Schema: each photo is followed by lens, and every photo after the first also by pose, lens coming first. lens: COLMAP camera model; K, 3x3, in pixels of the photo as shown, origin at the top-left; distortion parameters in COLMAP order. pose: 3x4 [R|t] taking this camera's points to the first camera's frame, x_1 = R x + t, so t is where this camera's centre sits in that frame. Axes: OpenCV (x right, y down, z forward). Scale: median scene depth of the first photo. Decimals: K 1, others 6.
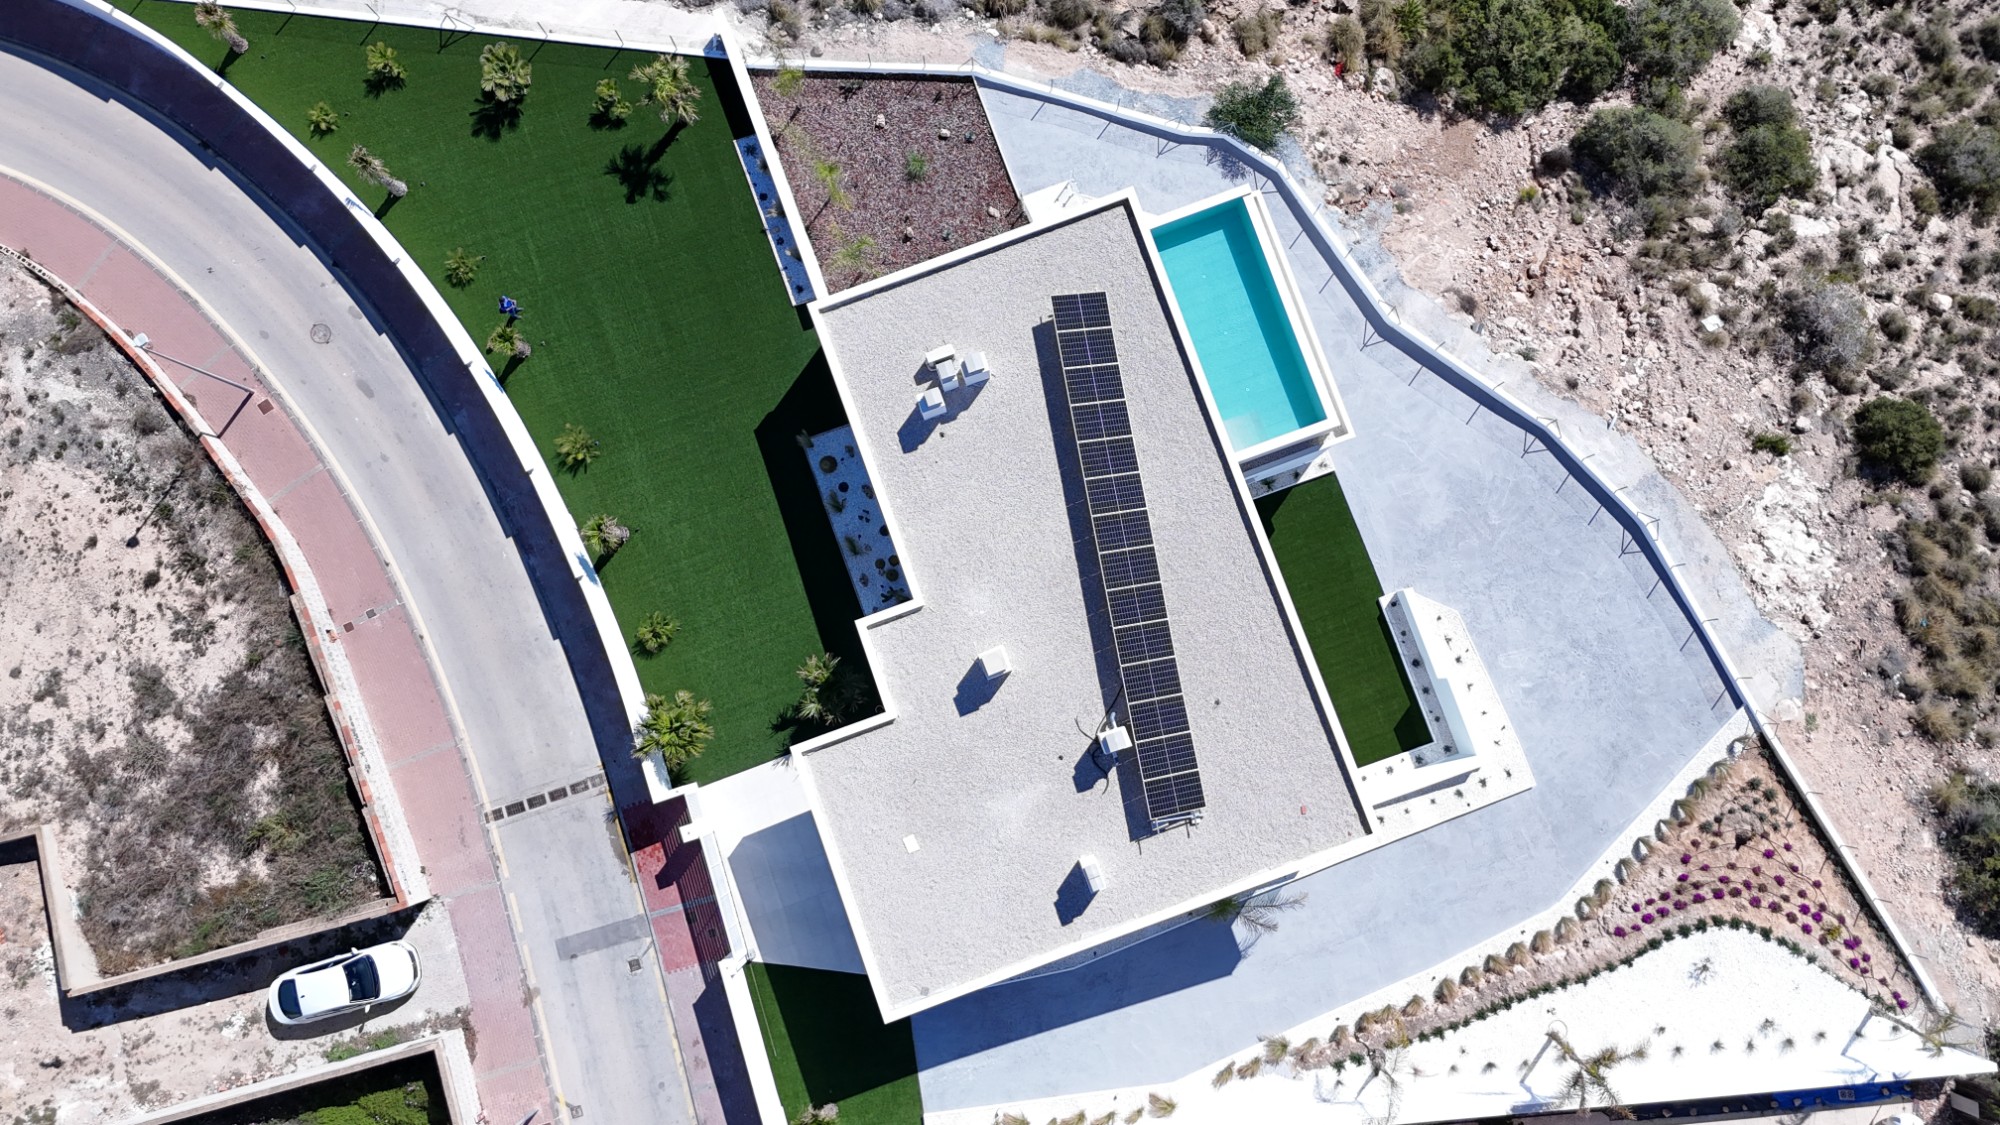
lens RADIAL K [[1472.9, 0, 999.7], [0, 1472.9, 561.5], [0, 0, 1]] dist [0.073450, -0.069810]
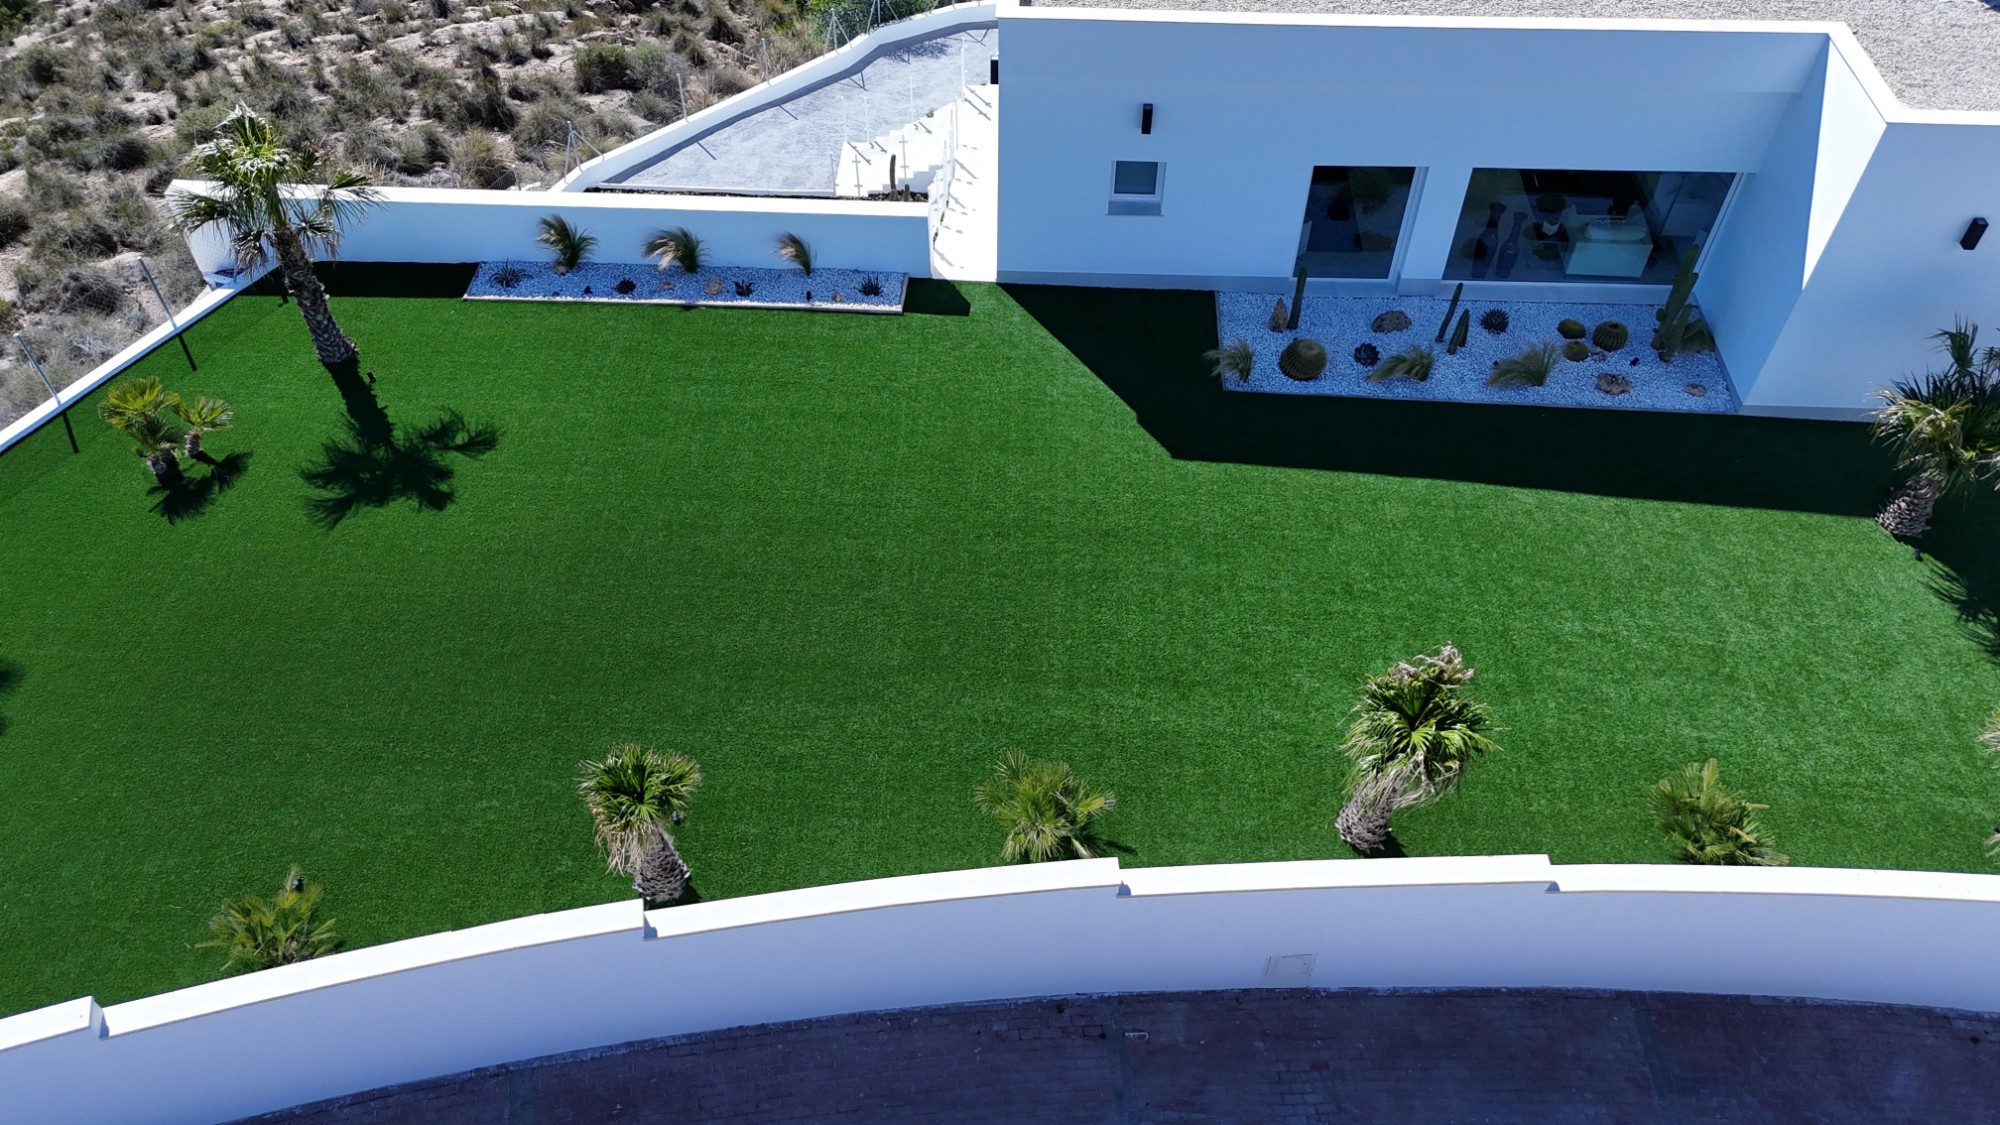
lens RADIAL K [[1472.9, 0, 999.7], [0, 1472.9, 561.5], [0, 0, 1]] dist [0.073450, -0.069810]
pose [[0.397653, -0.698168, 0.595343, -0.432247], [0.914301, 0.355947, -0.193274, -0.044065], [-0.076973, 0.621179, 0.779879, 0.735323]]
